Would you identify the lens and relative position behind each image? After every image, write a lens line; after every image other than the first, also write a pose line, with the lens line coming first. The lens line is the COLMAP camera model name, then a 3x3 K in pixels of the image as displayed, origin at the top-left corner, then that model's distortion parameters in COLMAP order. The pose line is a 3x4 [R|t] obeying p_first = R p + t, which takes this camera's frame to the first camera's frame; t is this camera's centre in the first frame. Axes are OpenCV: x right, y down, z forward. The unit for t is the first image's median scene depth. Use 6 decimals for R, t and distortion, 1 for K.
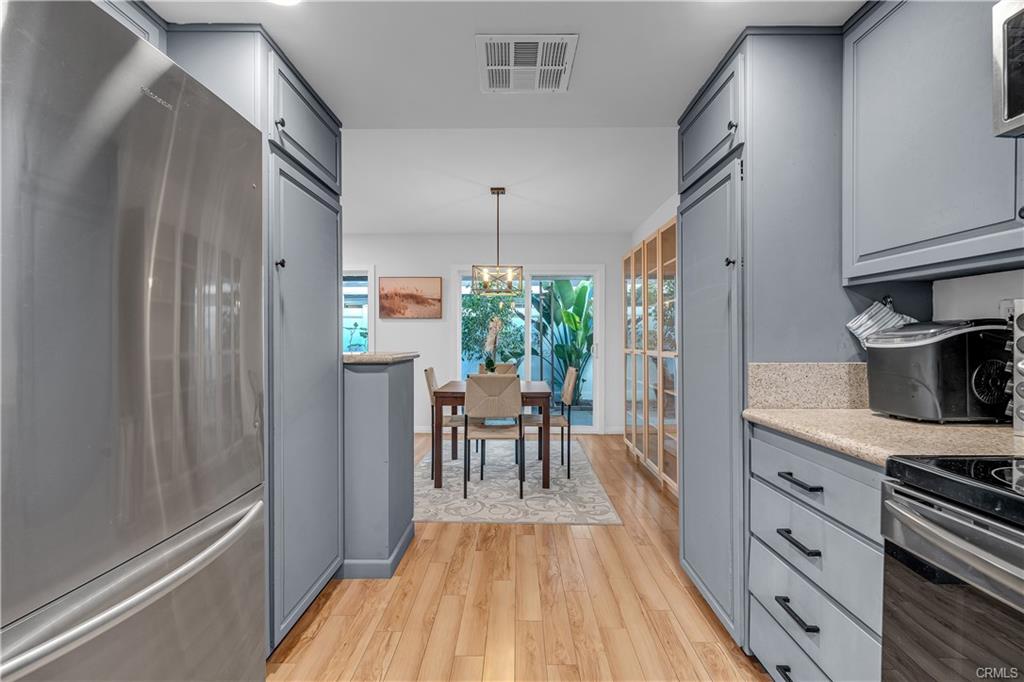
lens RADIAL K [[445.9, 0, 509.5], [0, 445.9, 340.8], [0, 0, 1]] dist [-0.006767, 0.001668]
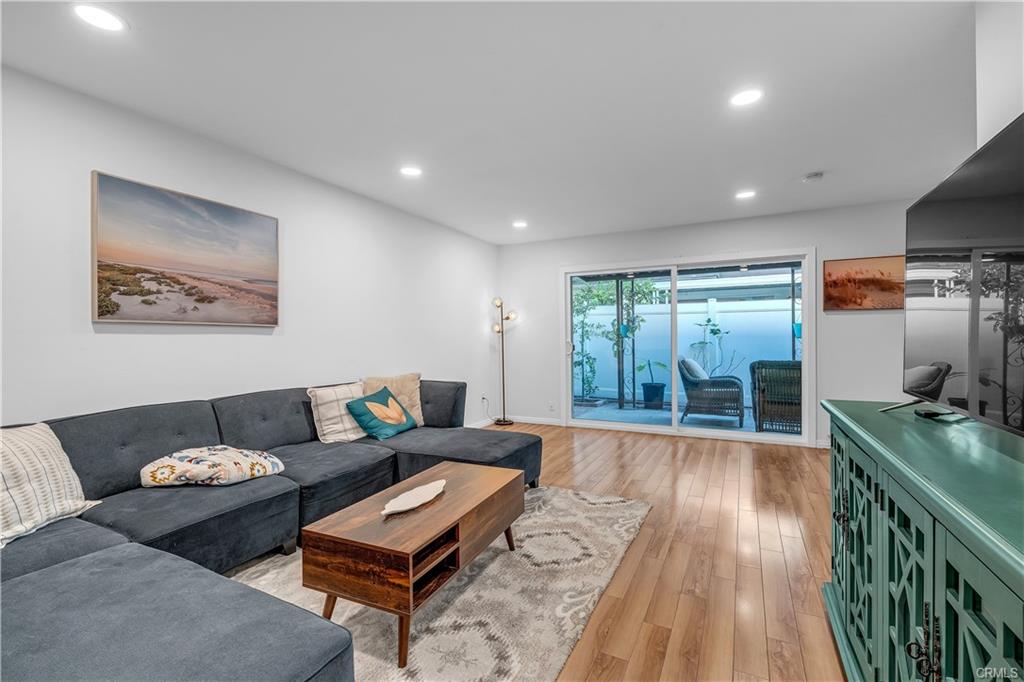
lens RADIAL K [[445.9, 0, 514.9], [0, 445.9, 340.7], [0, 0, 1]] dist [-0.006767, 0.001668]
pose [[0.898471, -0.002751, -0.439024, -0.809150], [0.005098, 0.999978, 0.004168, -0.001010], [0.439003, -0.005983, 0.898466, 0.002284]]
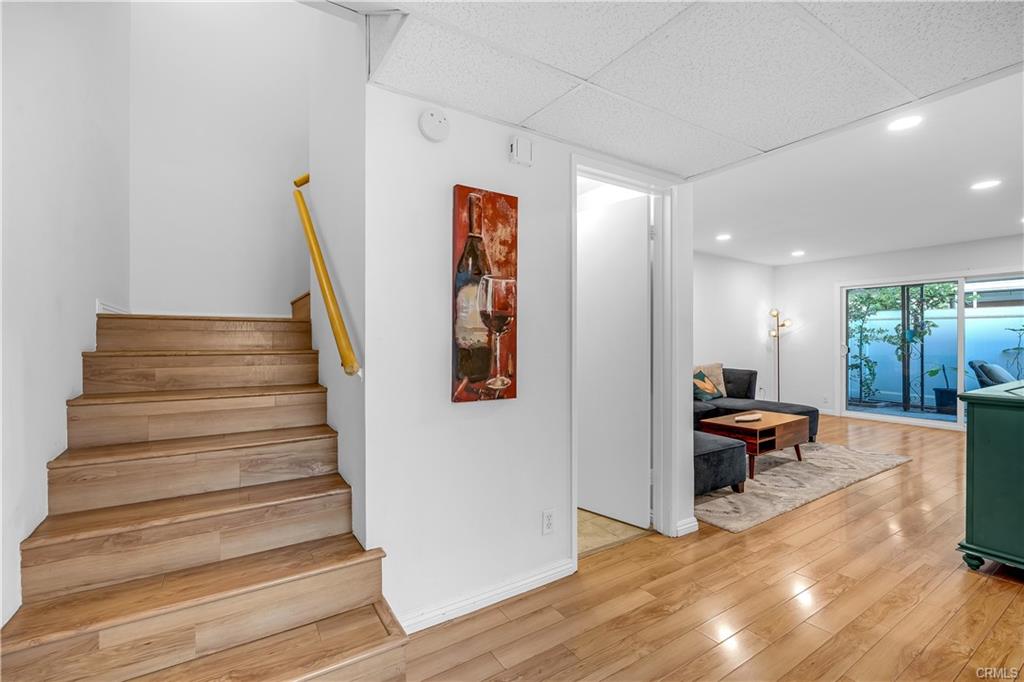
lens RADIAL K [[445.9, 0, 516.3], [0, 445.9, 340.9], [0, 0, 1]] dist [-0.006767, 0.001668]
pose [[0.561023, 0.002933, -0.827795, -0.505535], [-0.006861, 0.999976, -0.001107, 0.006292], [0.827772, 0.006300, 0.561029, -0.819299]]
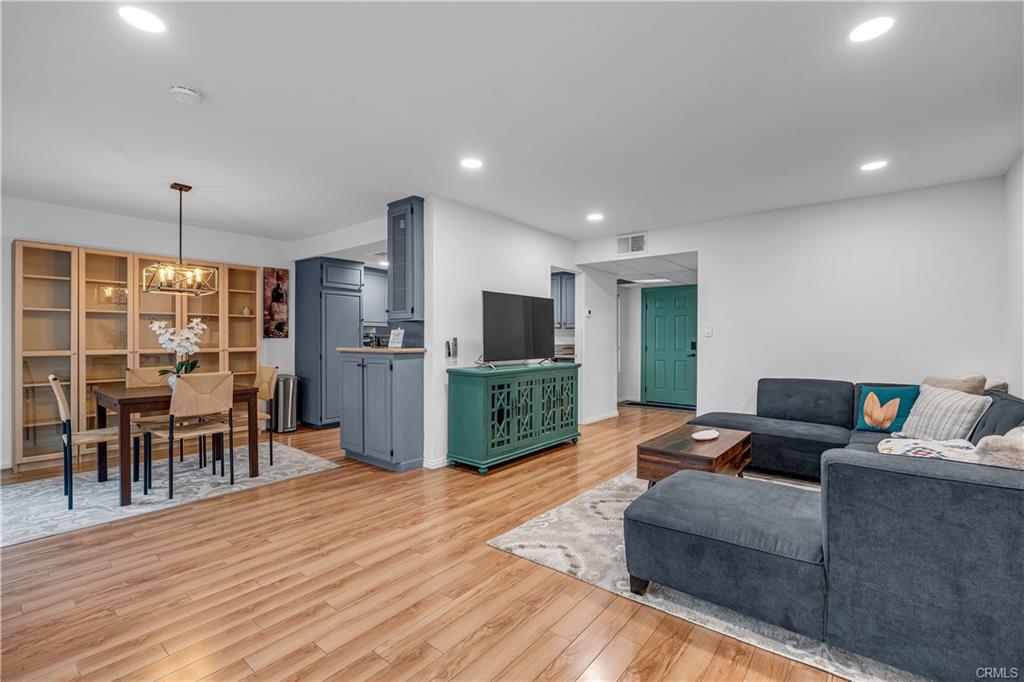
lens RADIAL K [[445.9, 0, 527.8], [0, 445.9, 338.7], [0, 0, 1]] dist [-0.006767, 0.001668]
pose [[-0.805889, -0.000952, 0.592067, -1.528873], [0.000999, 0.999995, 0.002968, -0.006567], [-0.592066, 0.002984, -0.805884, 1.683354]]
